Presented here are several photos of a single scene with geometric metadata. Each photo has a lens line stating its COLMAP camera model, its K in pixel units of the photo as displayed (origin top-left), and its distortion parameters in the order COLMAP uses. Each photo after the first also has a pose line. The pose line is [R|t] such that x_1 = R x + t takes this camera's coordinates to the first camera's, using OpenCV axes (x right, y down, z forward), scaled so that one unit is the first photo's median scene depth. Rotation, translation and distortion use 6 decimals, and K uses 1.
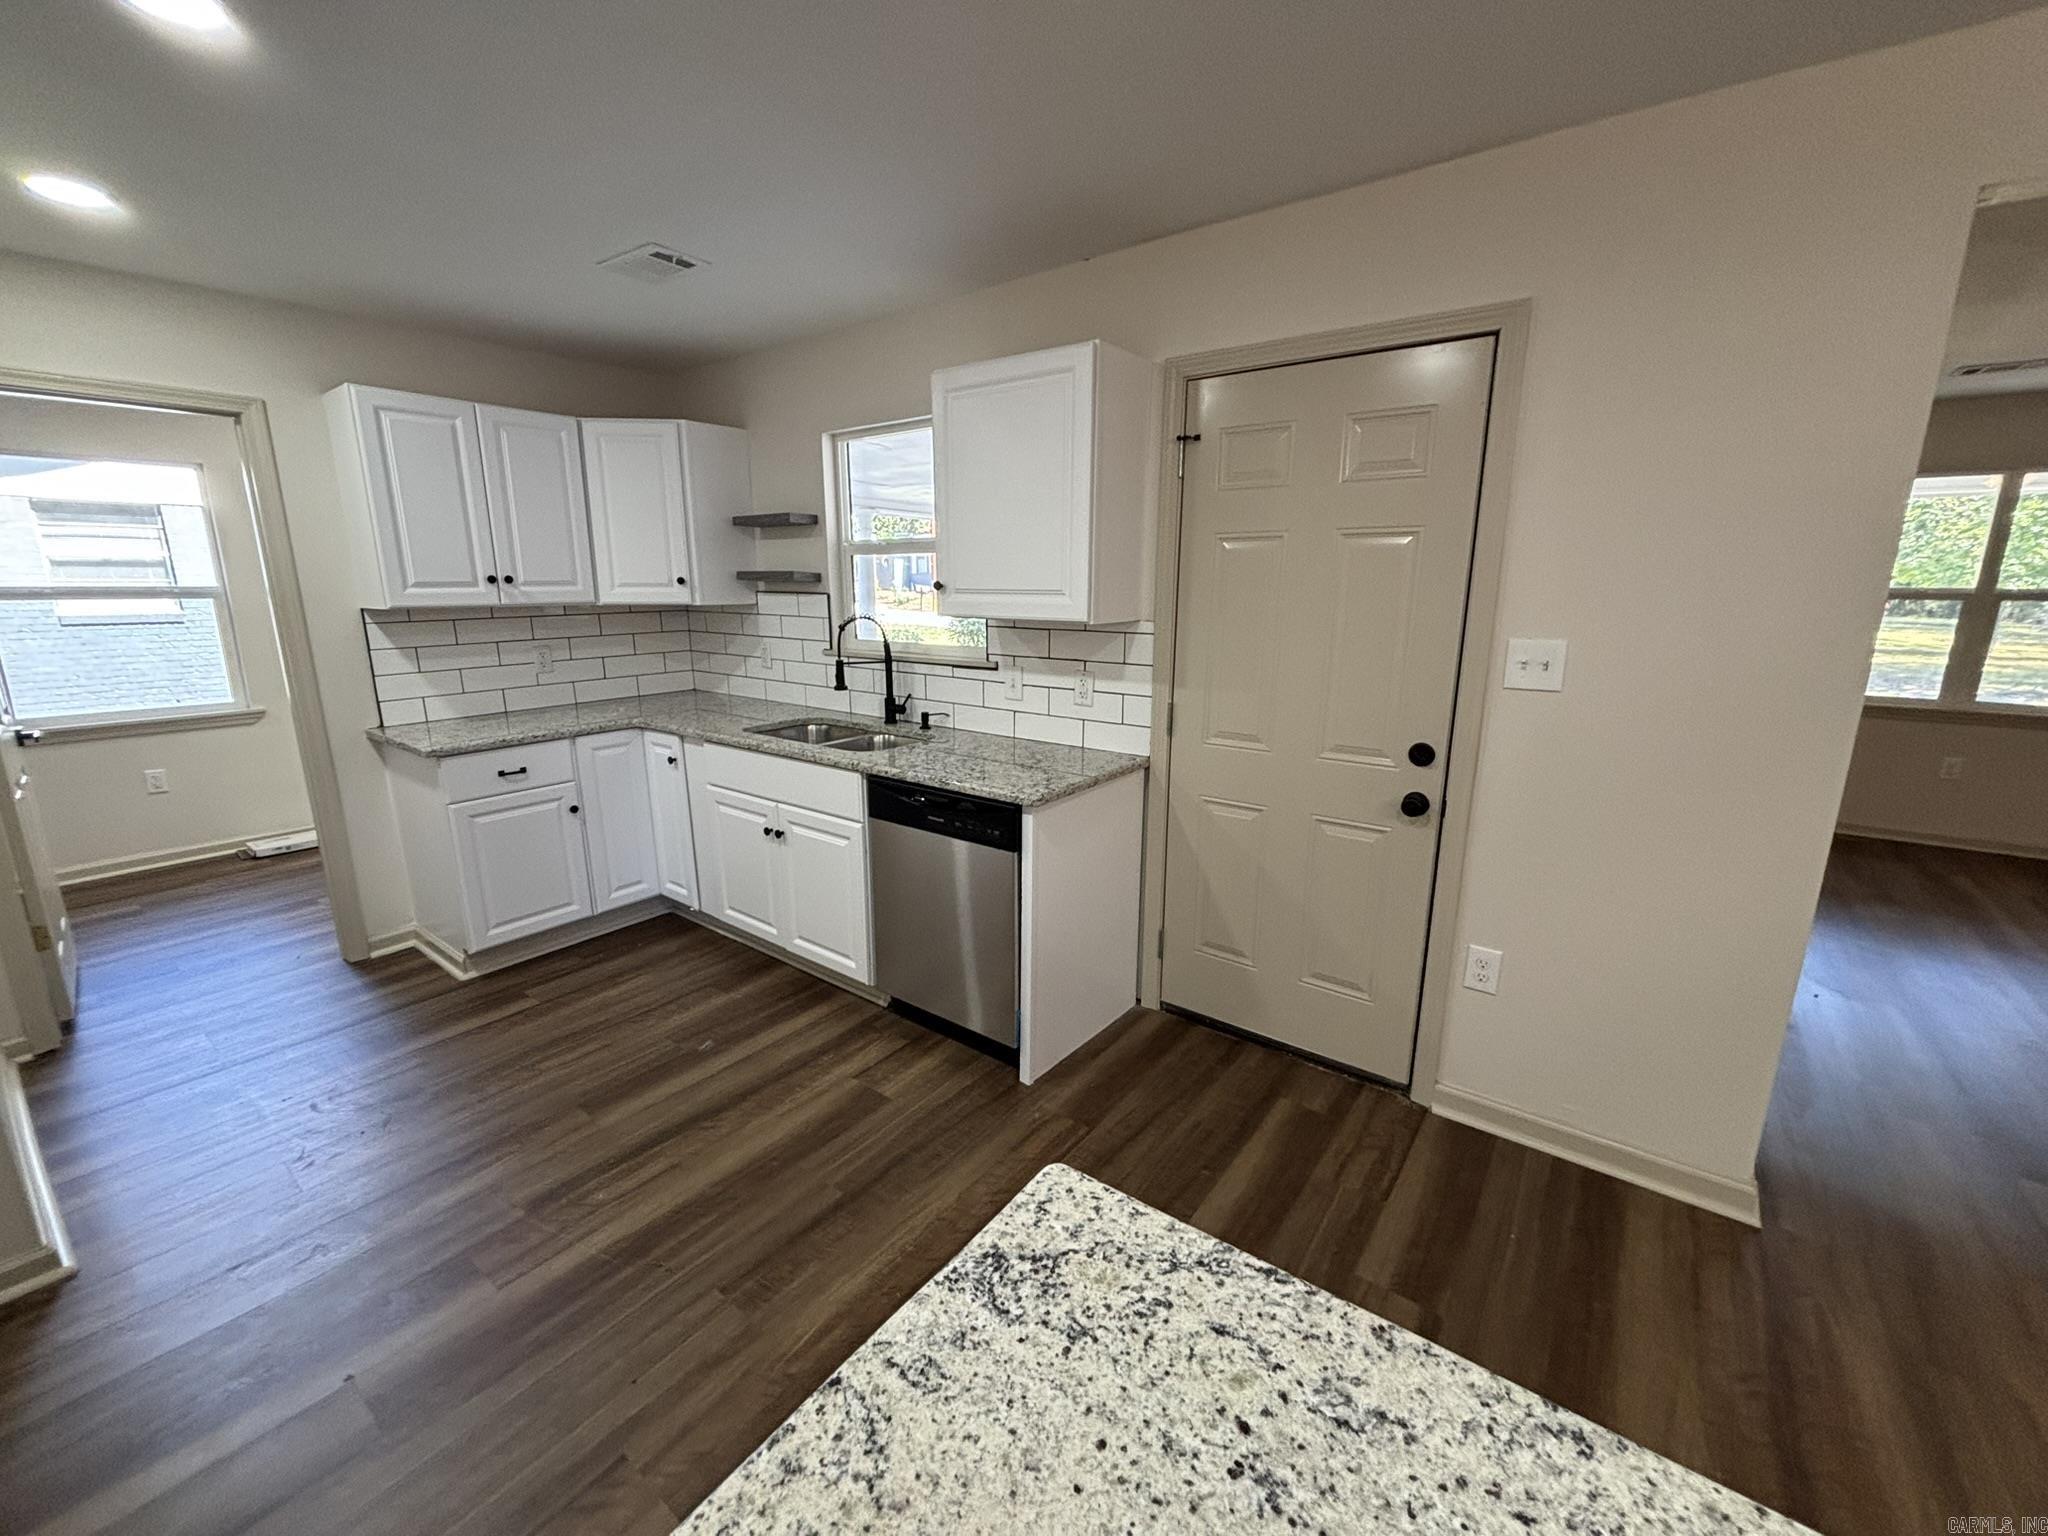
lens RADIAL K [[821.6, 0, 1014.2], [0, 821.6, 765.8], [0, 0, 1]] dist [0.001441, -0.000630]
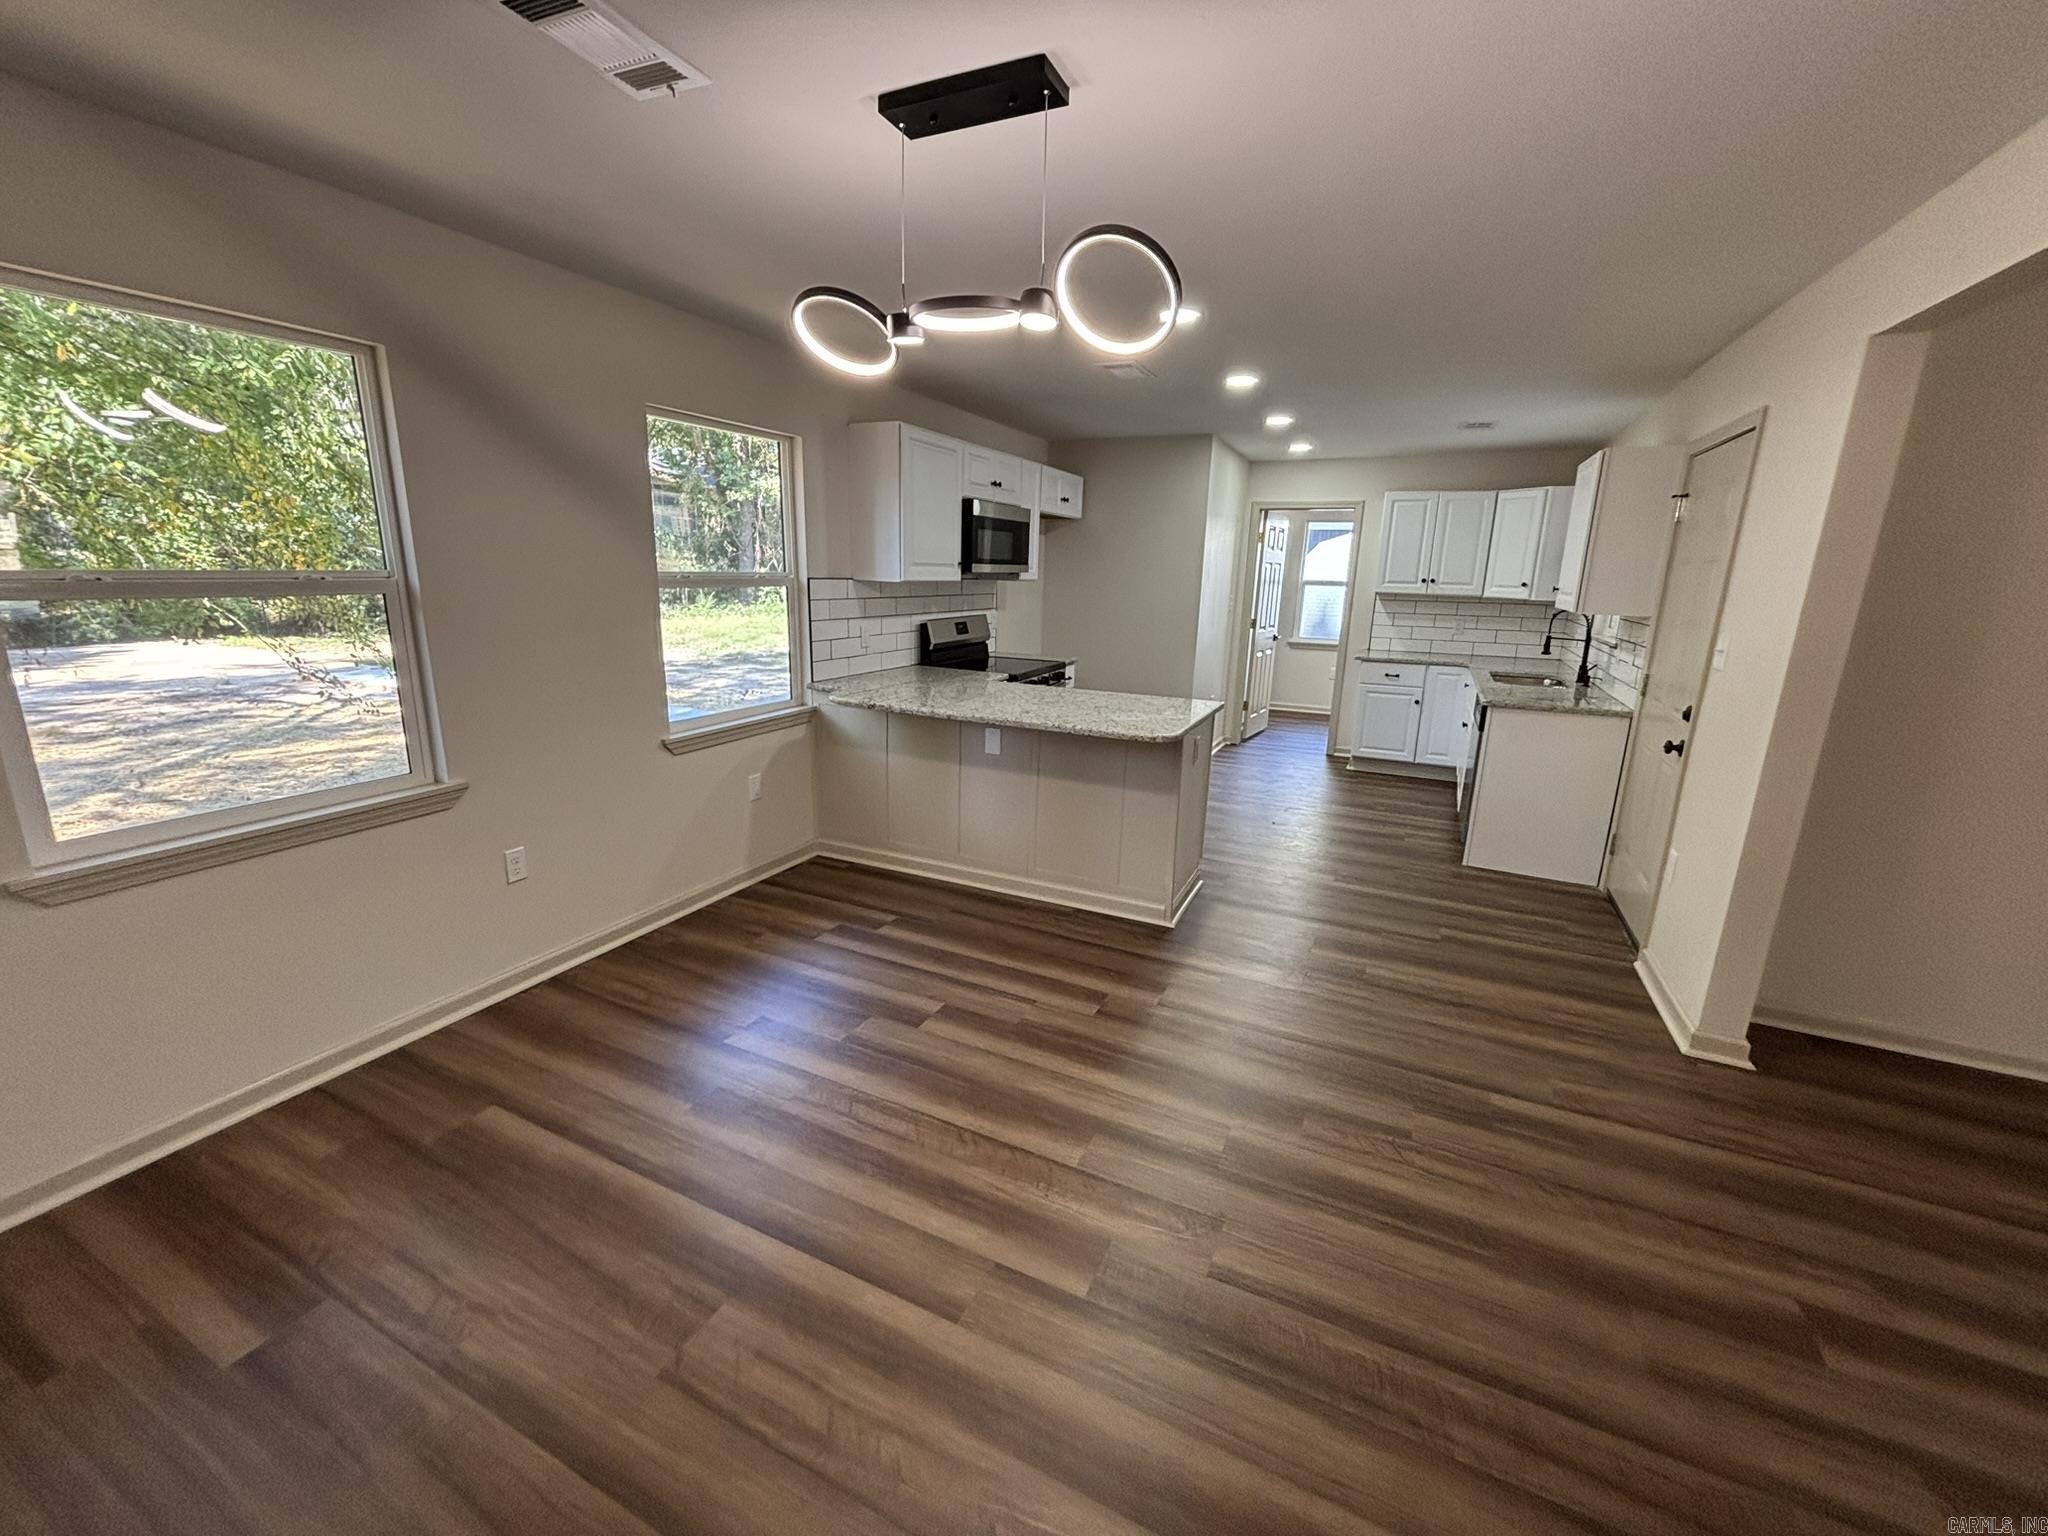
lens RADIAL K [[821.6, 0, 1018.0], [0, 821.6, 760.7], [0, 0, 1]] dist [0.001441, -0.000630]
pose [[0.196618, 0.230277, -0.953055, 1.191484], [-0.238109, 0.954144, 0.181418, 0.060556], [0.951128, 0.191261, 0.242433, -0.329287]]
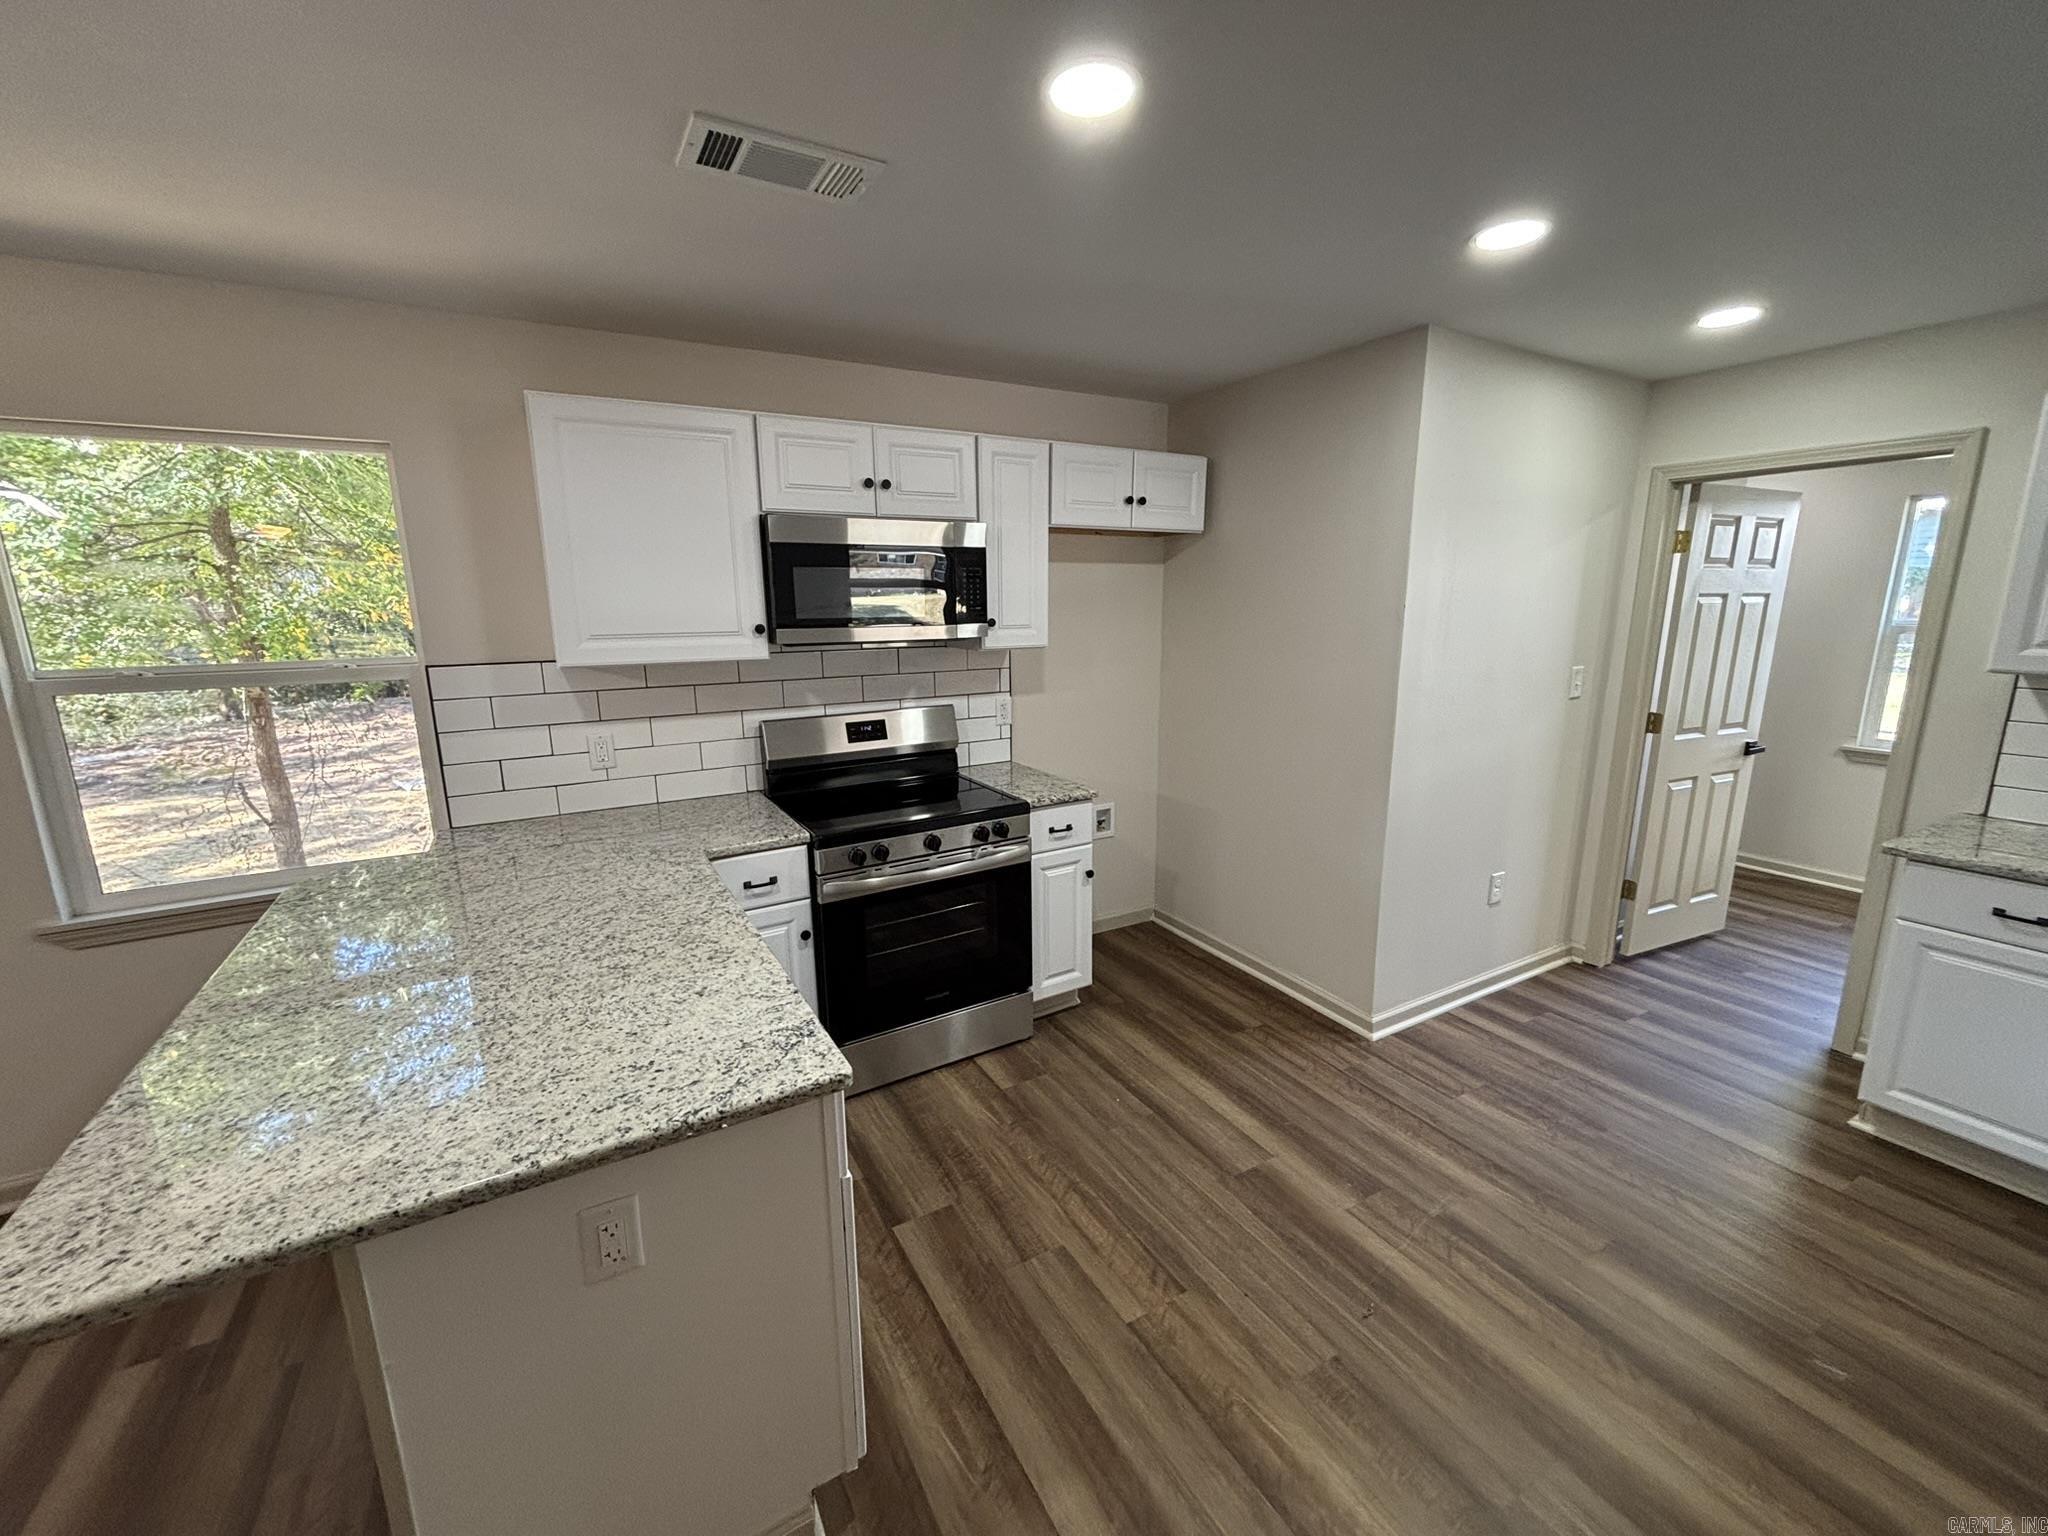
lens RADIAL K [[821.6, 0, 1022.2], [0, 821.6, 761.2], [0, 0, 1]] dist [0.001441, -0.000630]
pose [[-0.394073, 0.184947, -0.900278, 0.321348], [-0.191500, 0.941522, 0.277244, -0.147178], [0.898907, 0.281657, -0.335611, 0.441183]]
